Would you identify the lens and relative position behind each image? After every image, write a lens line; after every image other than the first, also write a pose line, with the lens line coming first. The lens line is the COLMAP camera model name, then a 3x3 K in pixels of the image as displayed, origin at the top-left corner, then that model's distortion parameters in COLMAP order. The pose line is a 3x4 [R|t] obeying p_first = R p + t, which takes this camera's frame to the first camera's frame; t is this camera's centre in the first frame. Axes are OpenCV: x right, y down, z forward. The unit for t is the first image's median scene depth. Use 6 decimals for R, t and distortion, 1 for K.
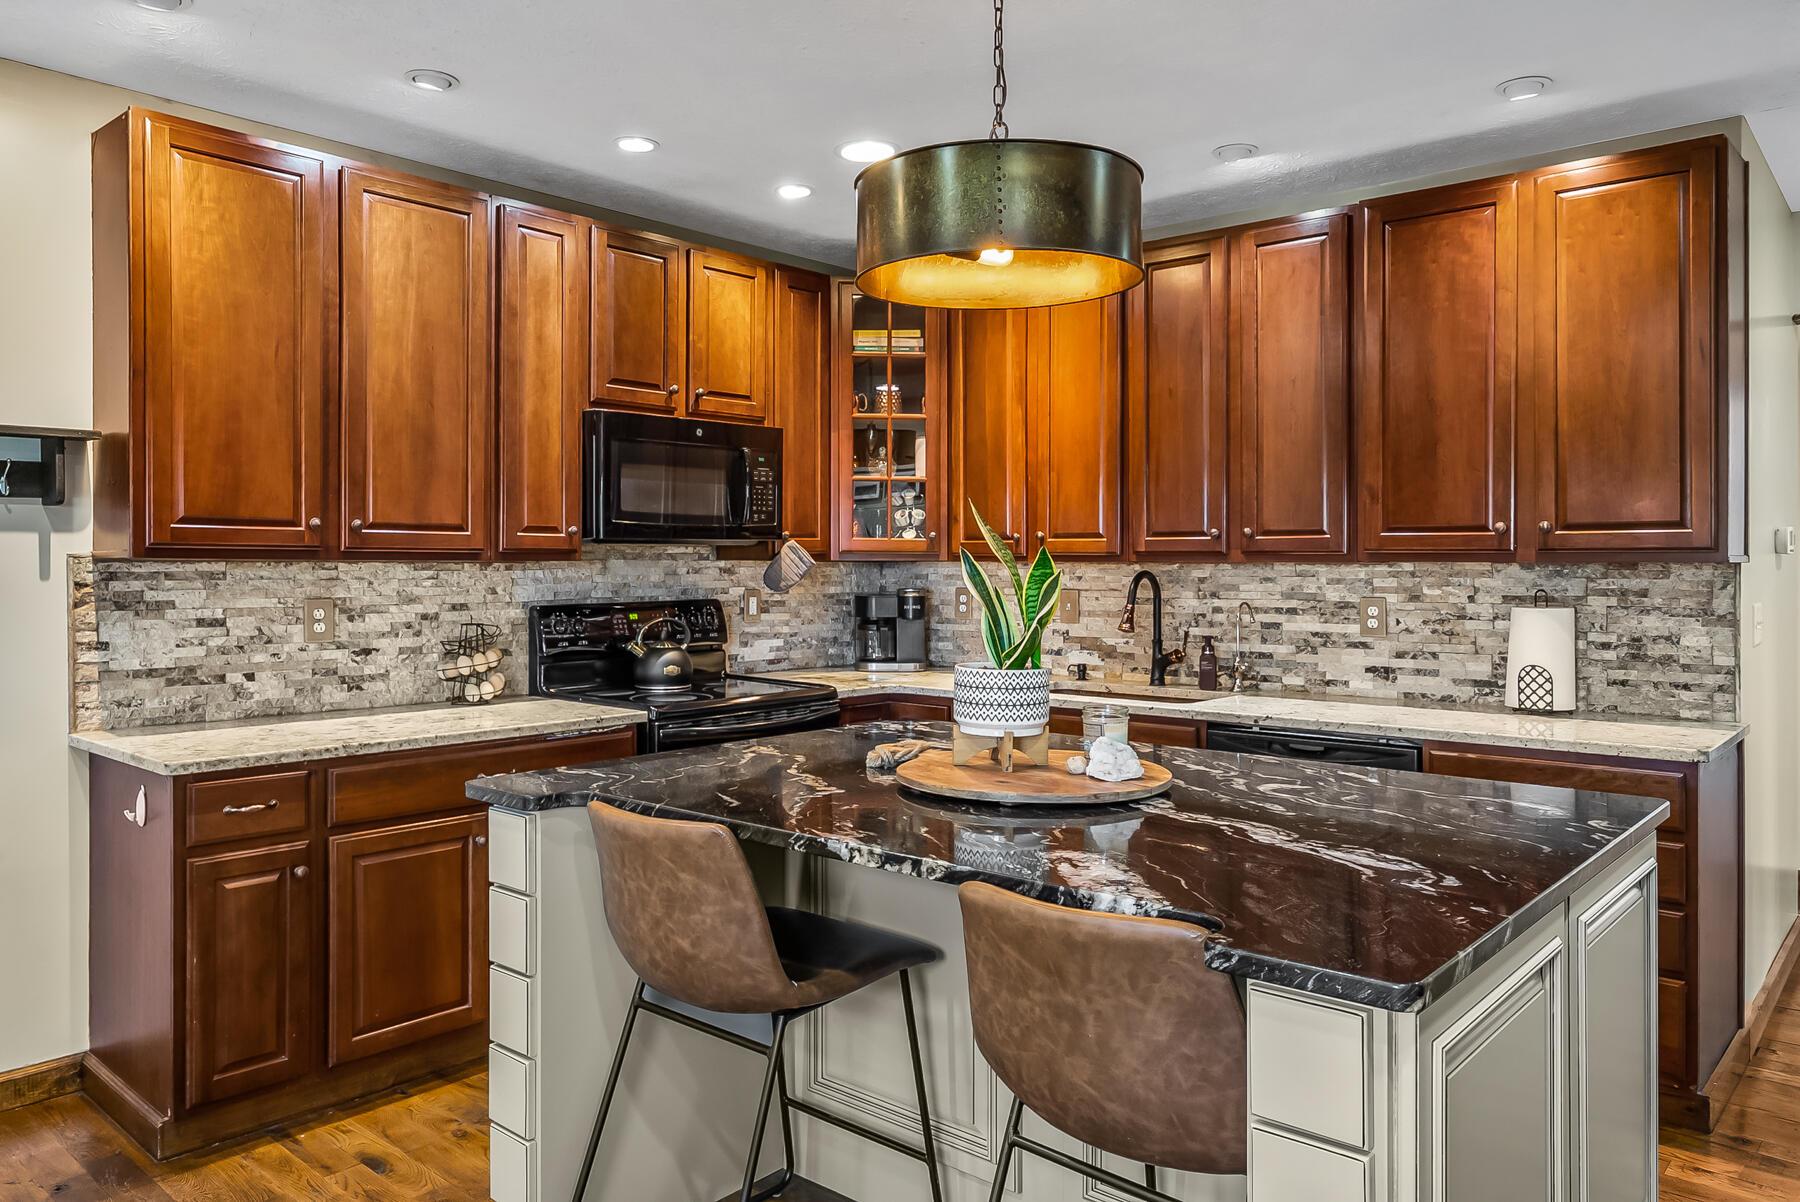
lens RADIAL K [[1281.5, 0, 898.2], [0, 1281.5, 558.6], [0, 0, 1]] dist [0.000461, -0.000081]
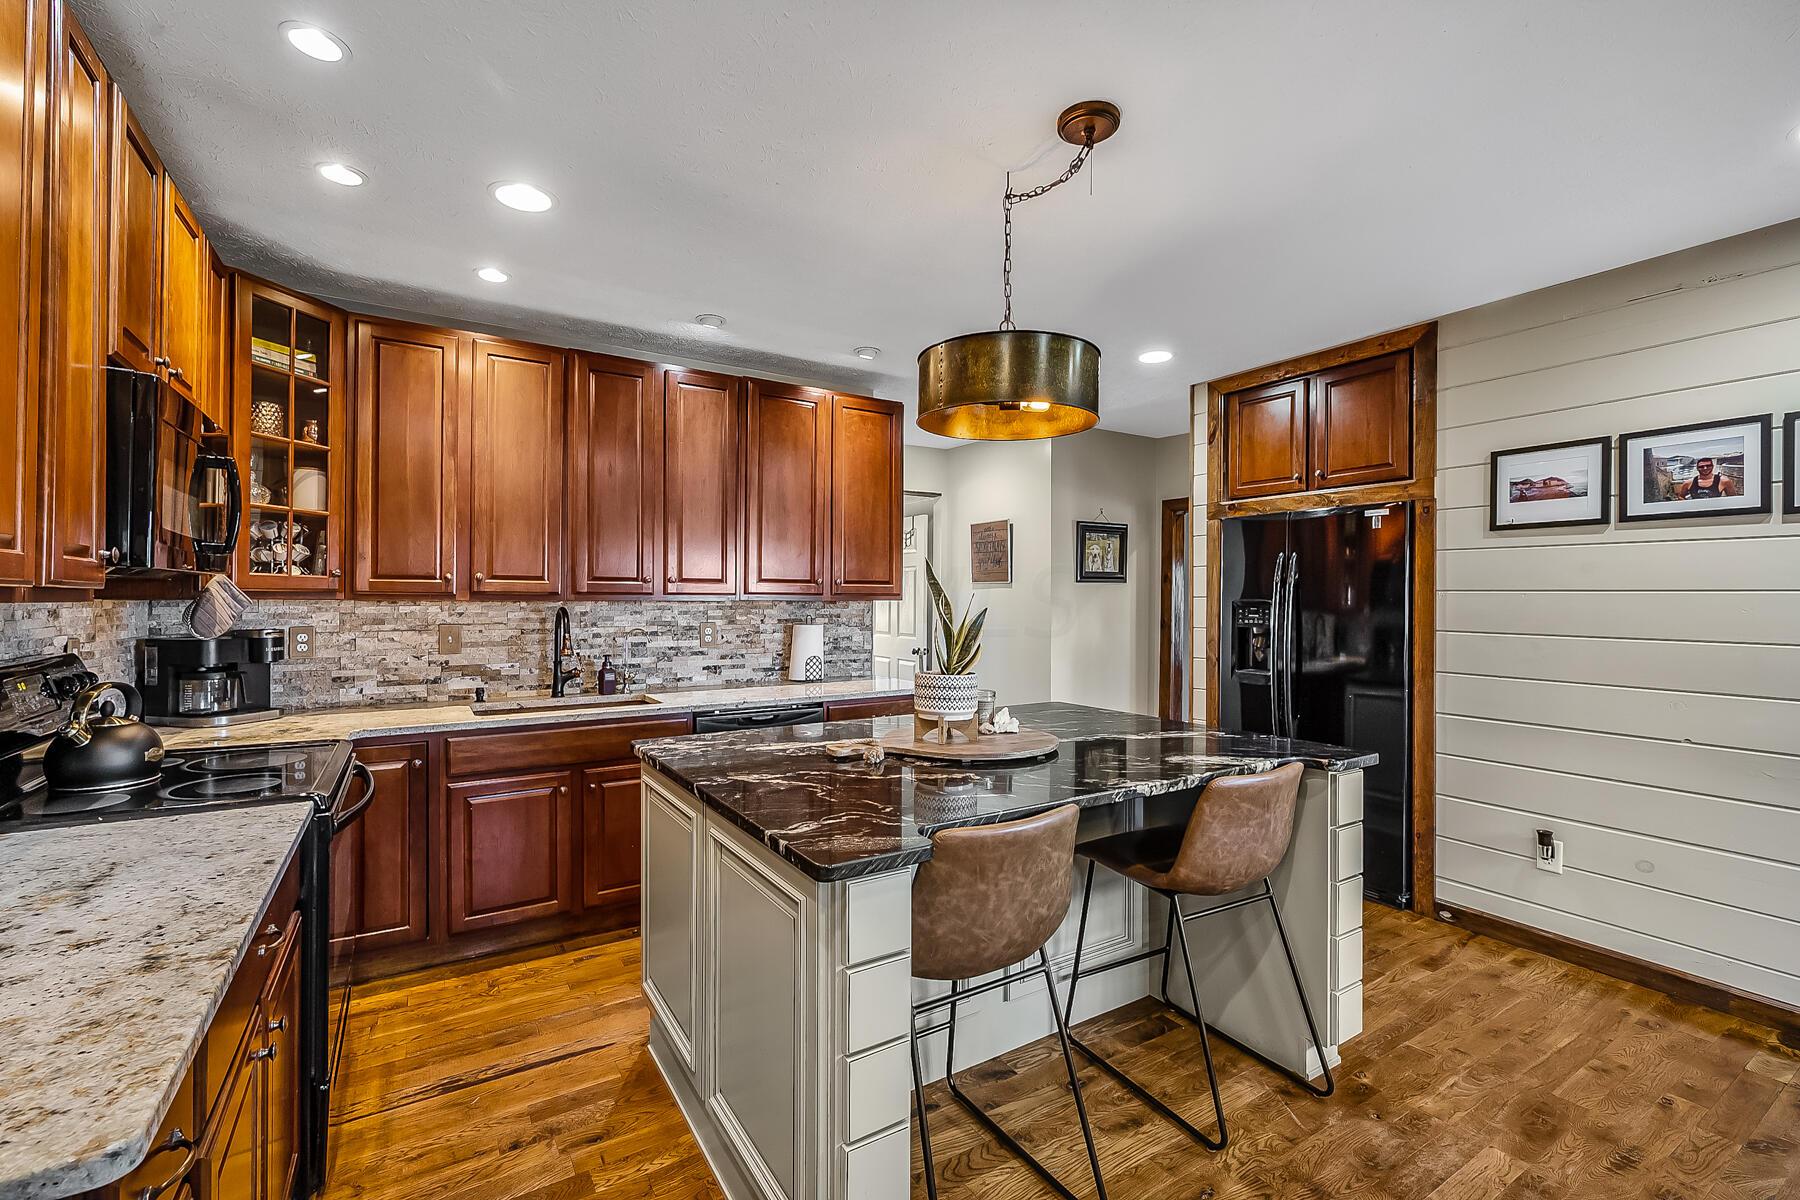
lens RADIAL K [[782.2, 0, 928.2], [0, 782.2, 594.5], [0, 0, 1]] dist [-0.000394, -0.000358]
pose [[0.275448, 0.004522, 0.961305, -0.465248], [-0.004822, 0.999983, -0.003323, -0.002296], [-0.961304, -0.003720, 0.275465, 0.454475]]
